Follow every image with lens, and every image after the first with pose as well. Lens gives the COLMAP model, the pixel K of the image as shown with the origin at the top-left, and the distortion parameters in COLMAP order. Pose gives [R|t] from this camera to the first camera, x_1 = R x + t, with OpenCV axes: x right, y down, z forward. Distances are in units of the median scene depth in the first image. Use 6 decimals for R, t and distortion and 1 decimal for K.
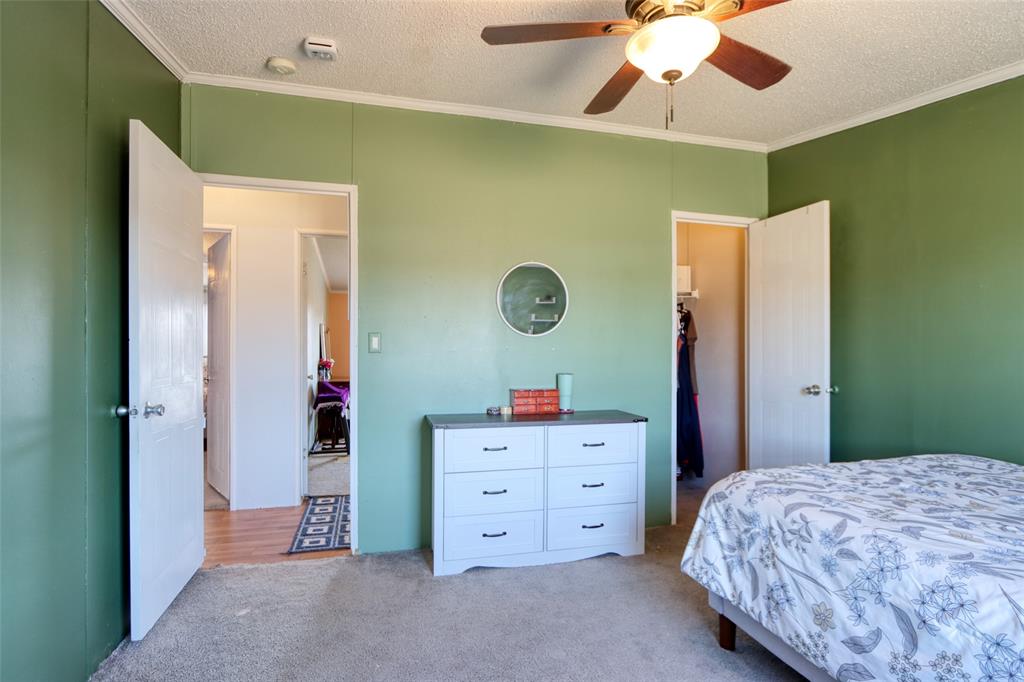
lens RADIAL K [[521.8, 0, 514.2], [0, 521.8, 344.1], [0, 0, 1]] dist [-0.019049, 0.005774]
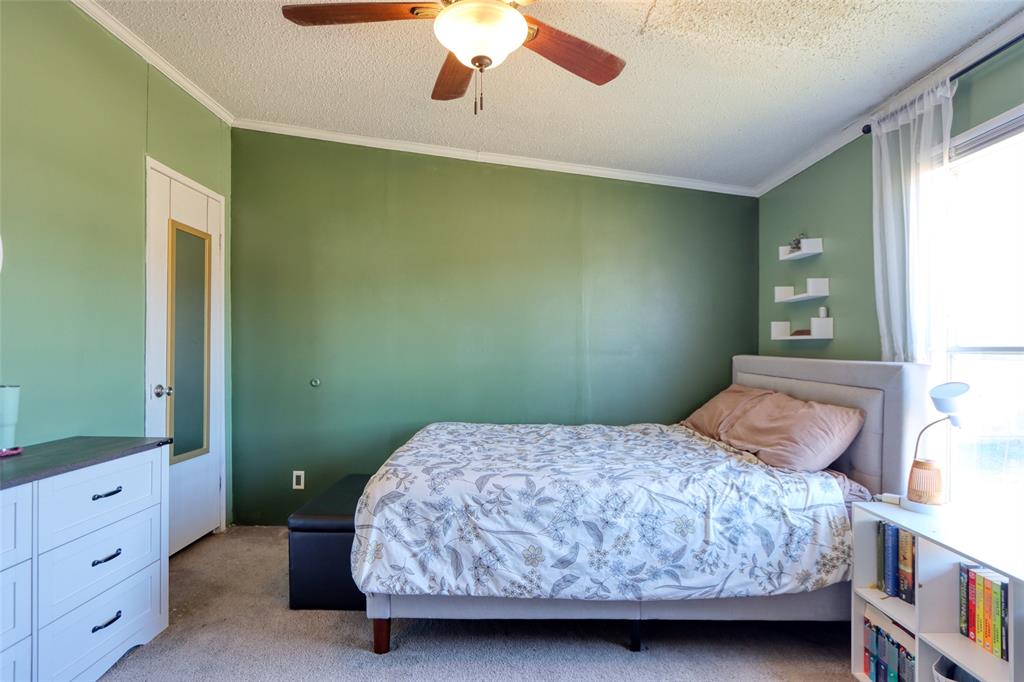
lens RADIAL K [[521.8, 0, 516.7], [0, 521.8, 345.0], [0, 0, 1]] dist [-0.019049, 0.005774]
pose [[0.261279, 0.003030, 0.965259, -0.587719], [-0.015306, 0.999882, 0.001004, 0.007703], [-0.965142, -0.015036, 0.261294, 0.648854]]
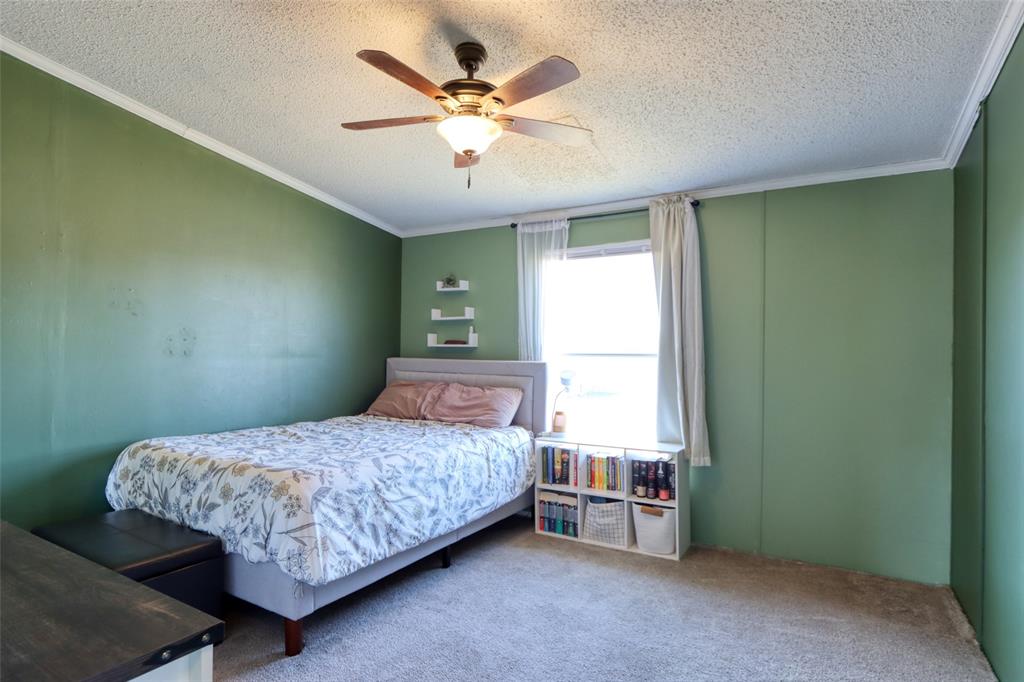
lens RADIAL K [[532.1, 0, 509.7], [0, 532.1, 346.0], [0, 0, 1]] dist [-0.017644, 0.003802]
pose [[-0.695888, 0.001347, 0.718149, -0.745690], [-0.021881, 0.999494, -0.023078, 0.026982], [-0.717817, -0.031774, -0.695507, 1.804879]]
